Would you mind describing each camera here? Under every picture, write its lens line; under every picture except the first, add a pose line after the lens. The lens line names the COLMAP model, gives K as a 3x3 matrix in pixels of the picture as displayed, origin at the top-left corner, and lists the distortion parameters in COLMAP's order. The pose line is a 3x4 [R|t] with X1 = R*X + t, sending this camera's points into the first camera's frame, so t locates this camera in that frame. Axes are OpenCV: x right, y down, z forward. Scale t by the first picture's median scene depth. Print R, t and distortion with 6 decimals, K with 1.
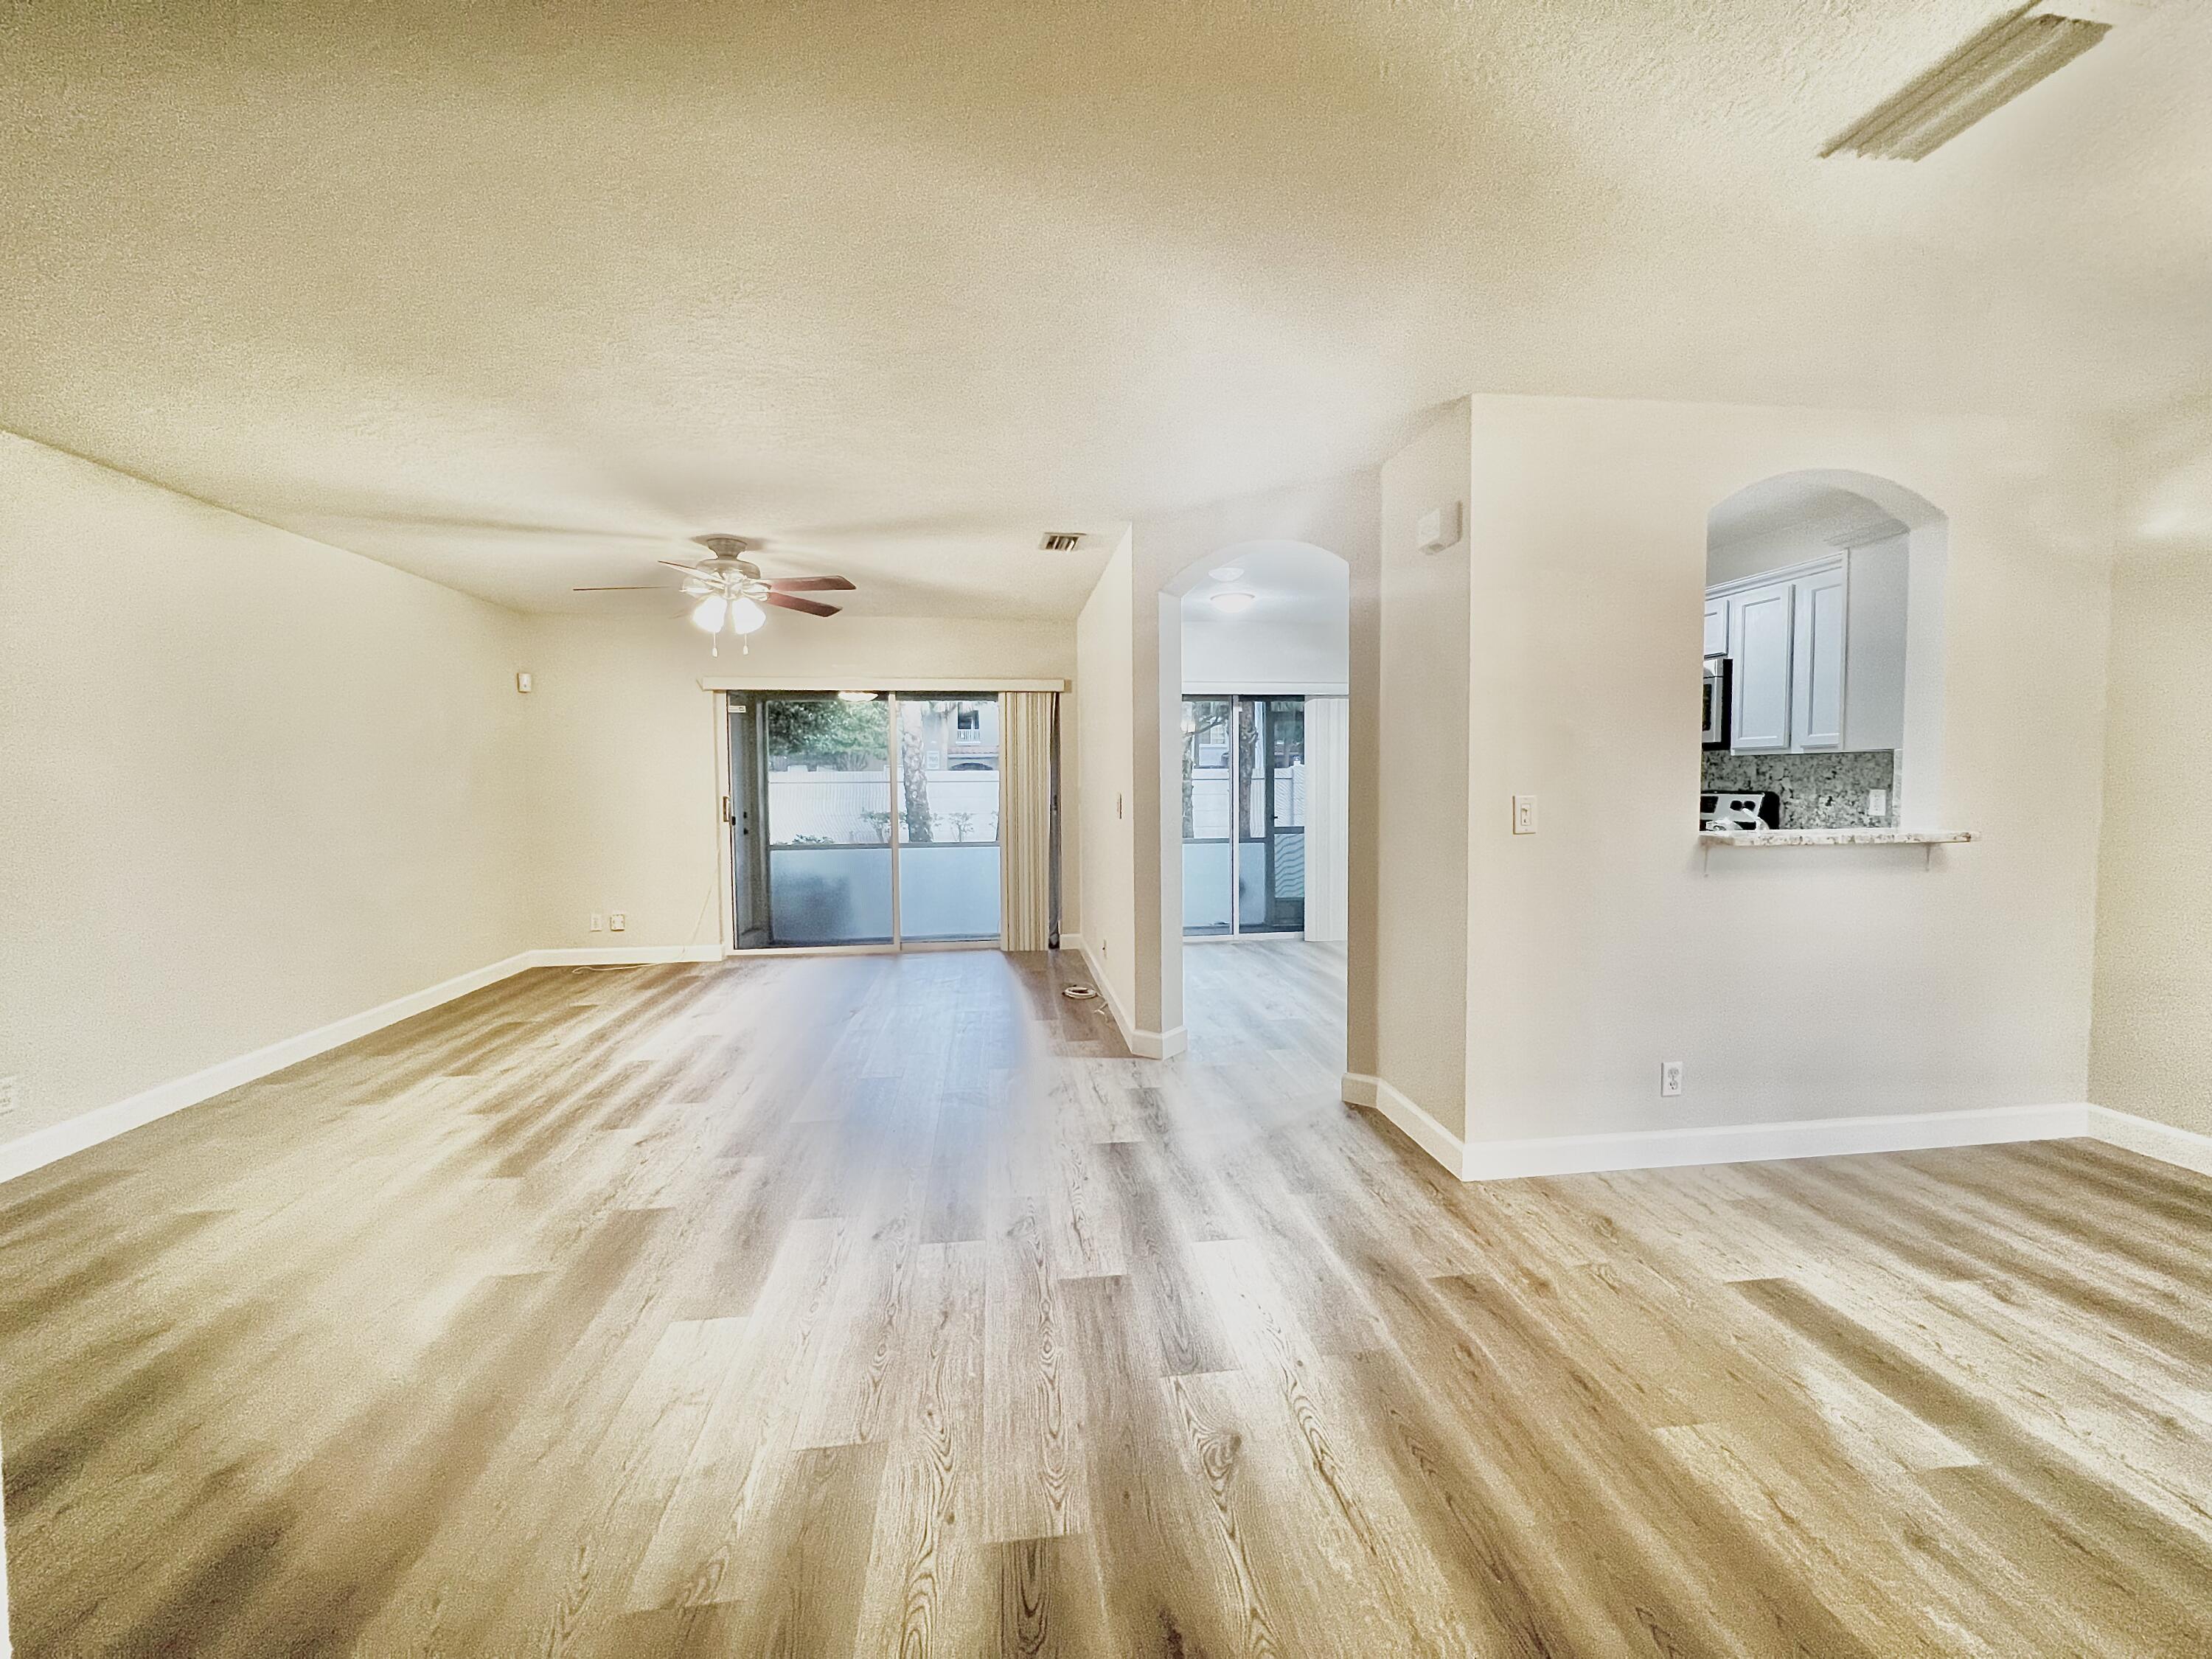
lens RADIAL K [[884.4, 0, 1106.9], [0, 884.4, 816.4], [0, 0, 1]] dist [-0.001911, -0.000096]
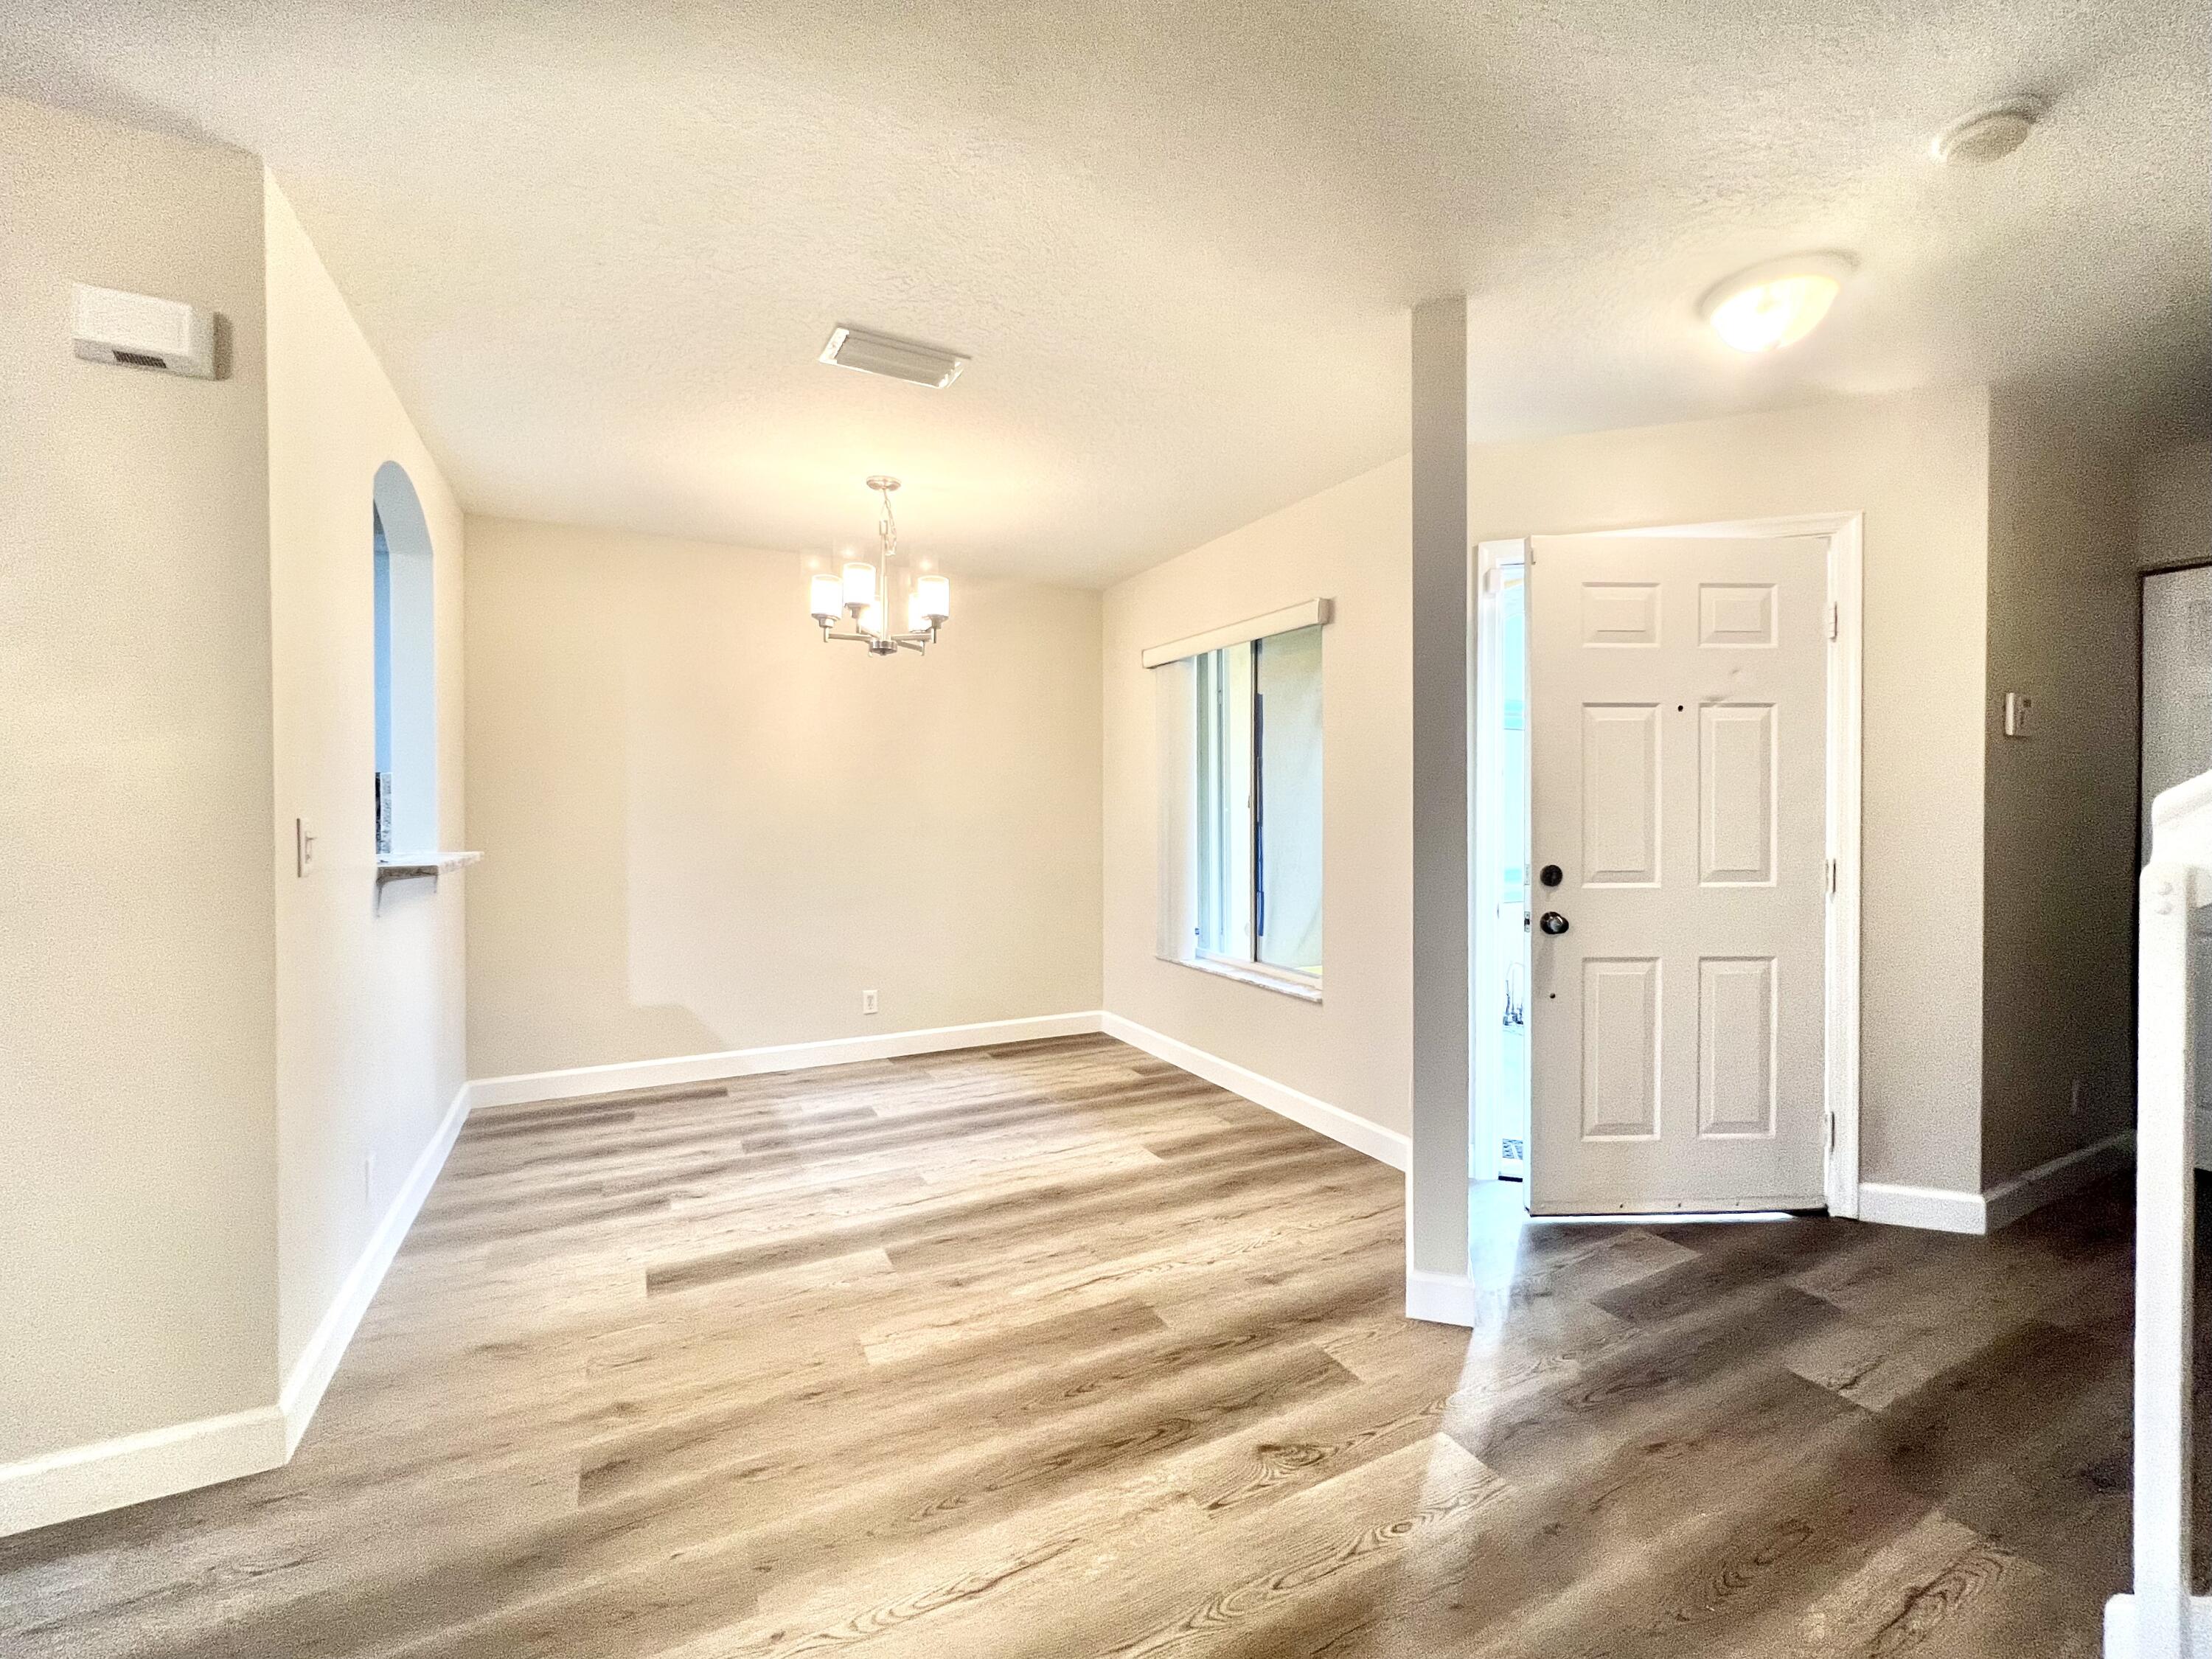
lens RADIAL K [[917.7, 0, 1112.7], [0, 917.7, 815.9], [0, 0, 1]] dist [-0.001421, -0.000008]
pose [[-0.339533, 0.001735, 0.940592, -0.360683], [0.046694, 0.998796, 0.015013, -0.006879], [-0.939434, 0.049018, -0.339206, 0.651451]]
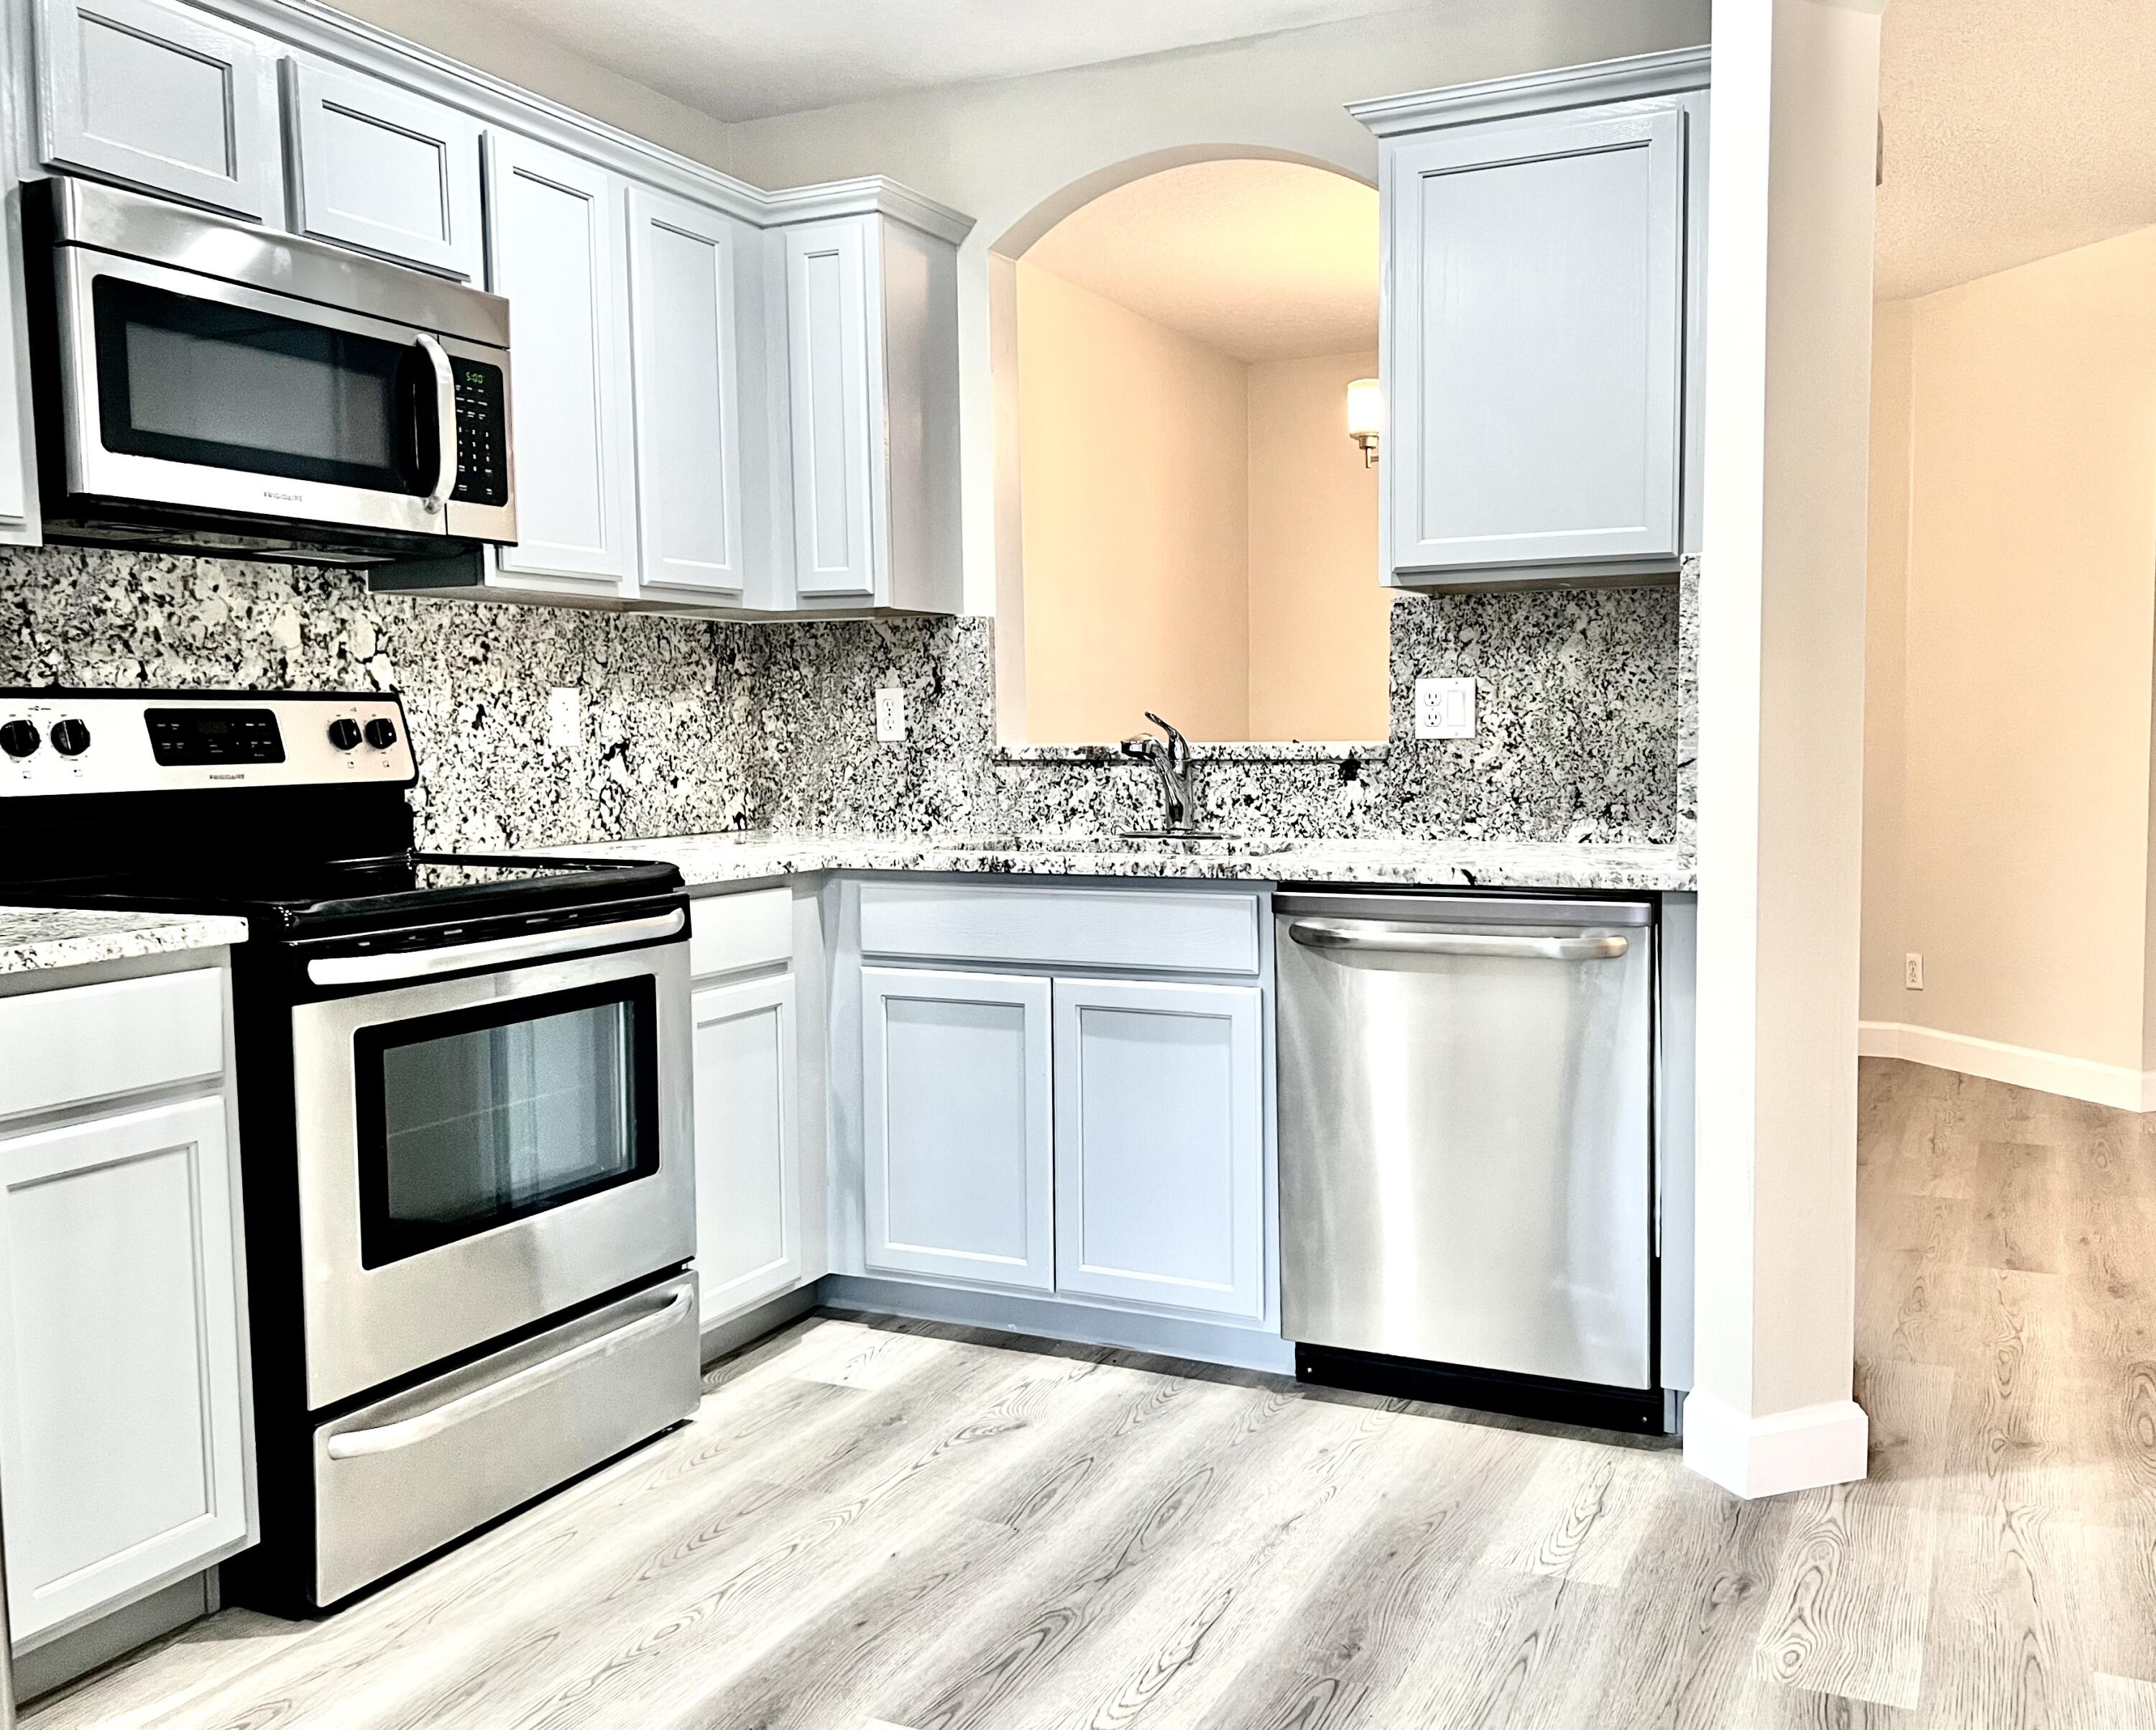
lens RADIAL K [[1868.2, 0, 1162.5], [0, 1868.2, 854.0], [0, 0, 1]] dist [0.234341, -0.353135]
pose [[-0.852718, -0.017557, 0.522077, 0.119499], [0.041967, 0.993902, 0.101969, -0.043991], [-0.520683, 0.108861, -0.846781, 2.246522]]
